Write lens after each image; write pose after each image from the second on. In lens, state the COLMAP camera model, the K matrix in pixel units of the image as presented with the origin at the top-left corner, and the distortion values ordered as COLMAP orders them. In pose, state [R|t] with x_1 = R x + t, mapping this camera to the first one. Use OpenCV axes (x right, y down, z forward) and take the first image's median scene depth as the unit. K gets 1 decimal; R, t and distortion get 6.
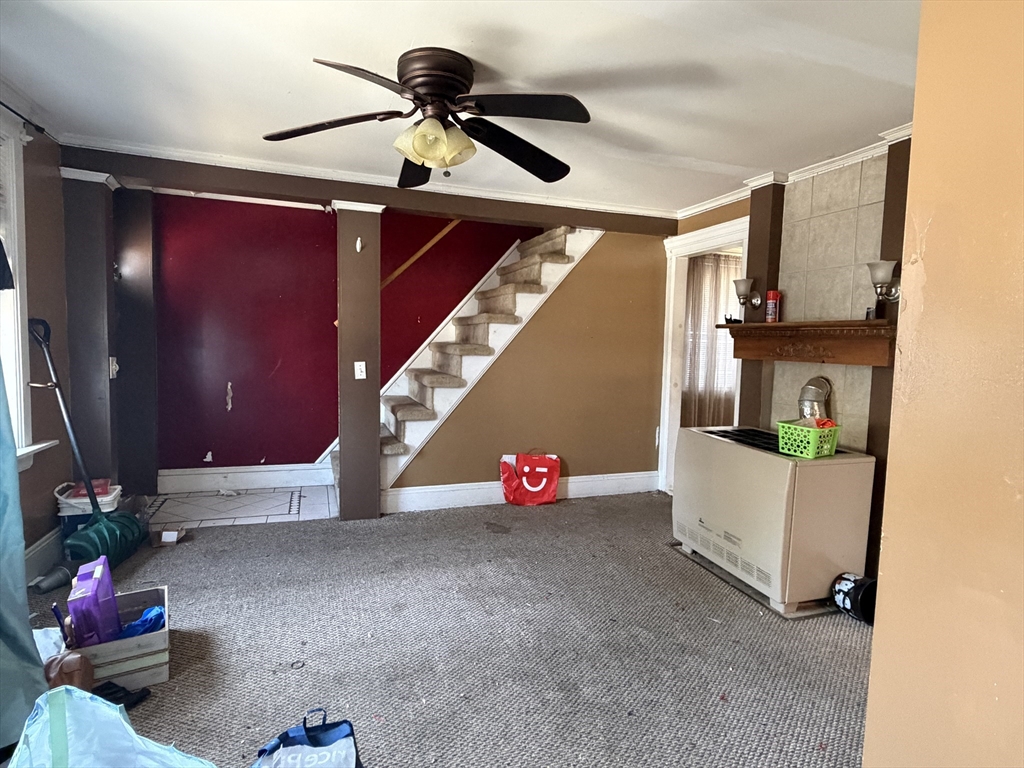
lens RADIAL K [[550.5, 0, 512.0], [0, 550.5, 384.0], [0, 0, 1]] dist [0.001416, -0.000590]
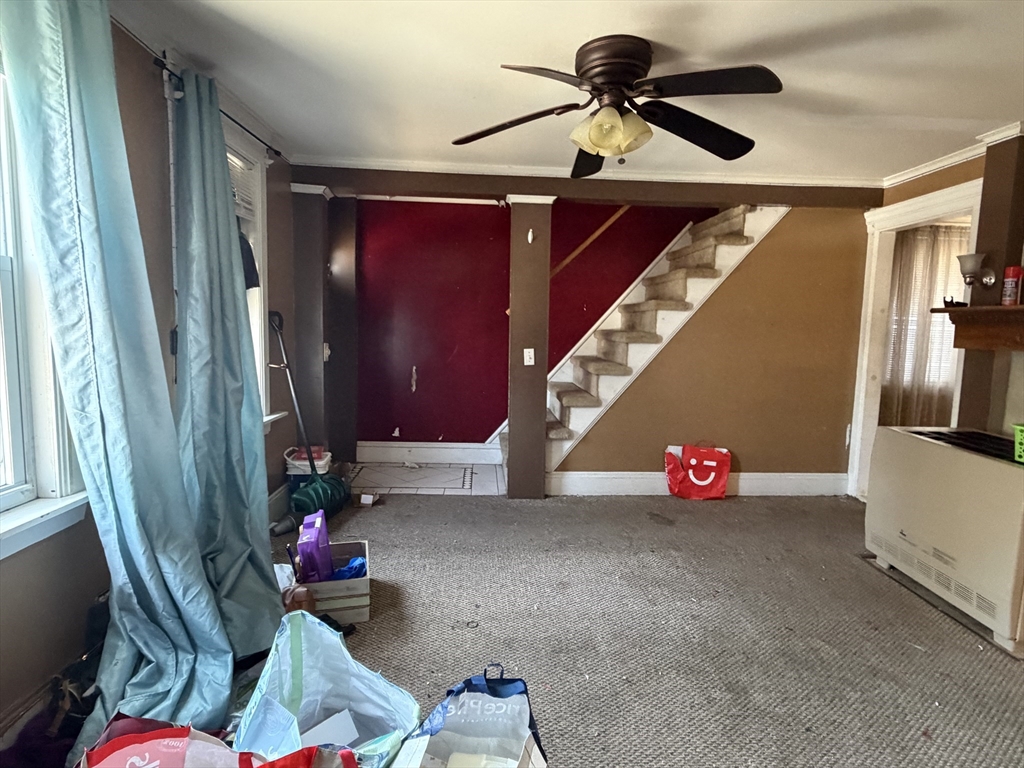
lens RADIAL K [[550.5, 0, 512.0], [0, 550.5, 384.0], [0, 0, 1]] dist [0.001416, -0.000590]
pose [[0.958195, 0.025886, -0.284943, -0.009537], [-0.019395, 0.999485, 0.025576, 0.000623], [0.285459, -0.018981, 0.958203, -0.015190]]
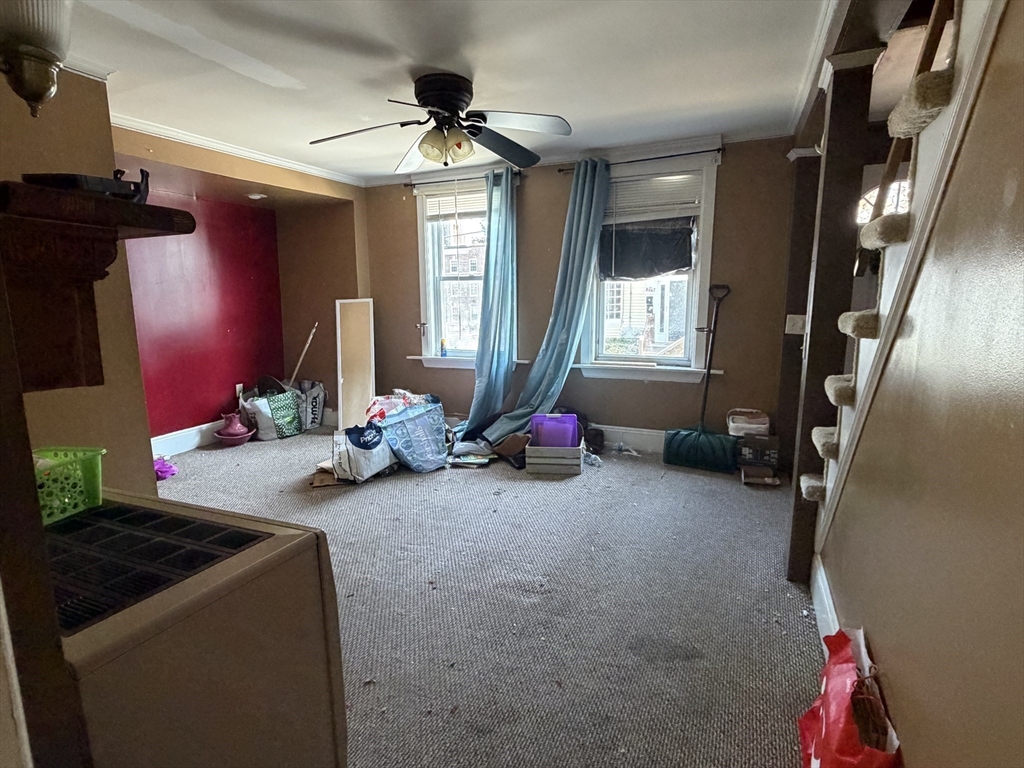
lens RADIAL K [[550.5, 0, 512.0], [0, 550.5, 384.0], [0, 0, 1]] dist [0.001416, -0.000590]
pose [[-0.686344, 0.099413, -0.720450, 0.514900], [-0.064453, 0.978402, 0.196408, -0.098650], [0.724415, 0.181239, -0.665113, 1.444898]]
